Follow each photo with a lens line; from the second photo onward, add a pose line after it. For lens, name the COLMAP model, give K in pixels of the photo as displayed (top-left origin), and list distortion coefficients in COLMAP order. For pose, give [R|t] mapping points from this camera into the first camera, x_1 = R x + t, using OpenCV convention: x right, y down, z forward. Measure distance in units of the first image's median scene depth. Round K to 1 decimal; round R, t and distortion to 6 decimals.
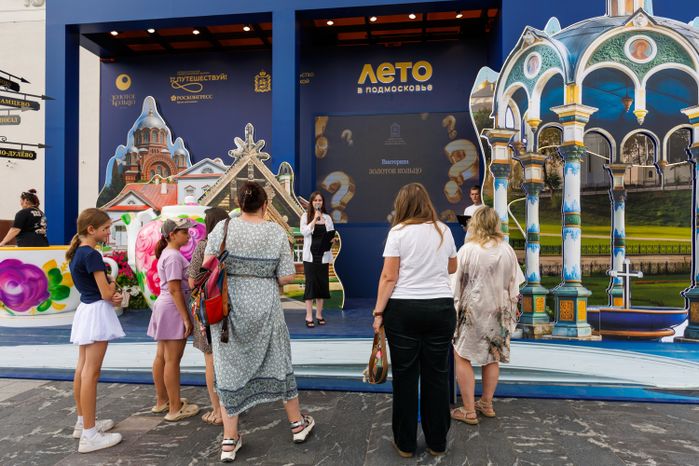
lens RADIAL K [[497.7, 0, 349.5], [0, 497.7, 233.0], [0, 0, 1]] dist [0.001749, -0.000230]
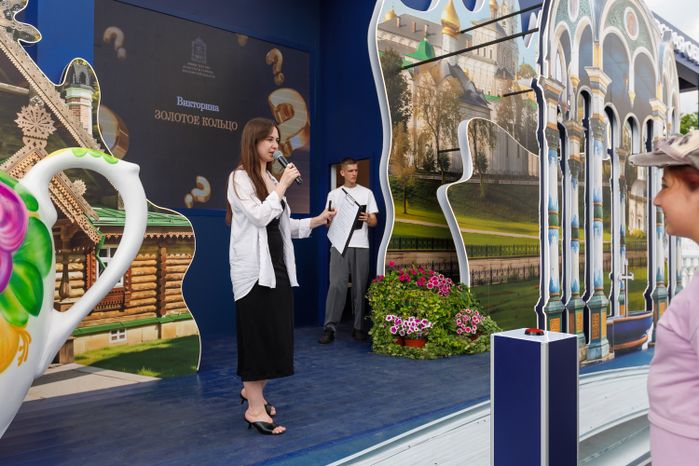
lens RADIAL K [[596.8, 0, 360.9], [0, 596.8, 230.4], [0, 0, 1]] dist [-0.000138, -0.004027]
pose [[0.644314, 0.017374, 0.764564, -0.366735], [-0.010262, 0.999848, -0.014074, 0.014300], [-0.764692, 0.001222, 0.644395, 0.464882]]
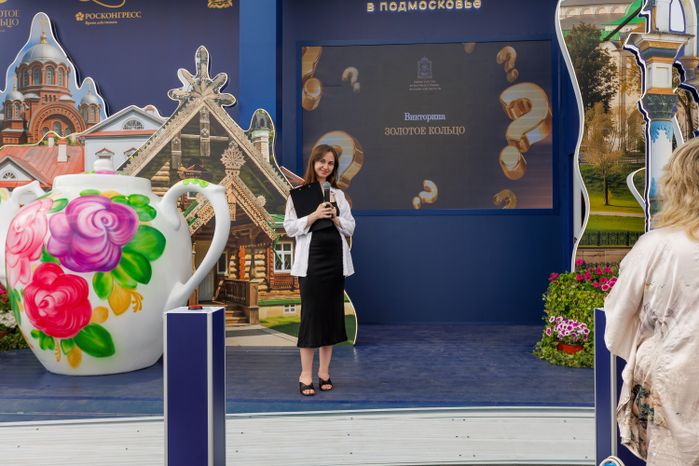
lens RADIAL K [[611.8, 0, 349.5], [0, 611.8, 233.0], [0, 0, 1]] dist [0.001185, -0.006167]
pose [[0.998265, -0.002408, 0.058826, -0.063648], [0.002426, 0.999997, -0.000231, 0.012068], [-0.058825, 0.000373, 0.998268, 0.230911]]
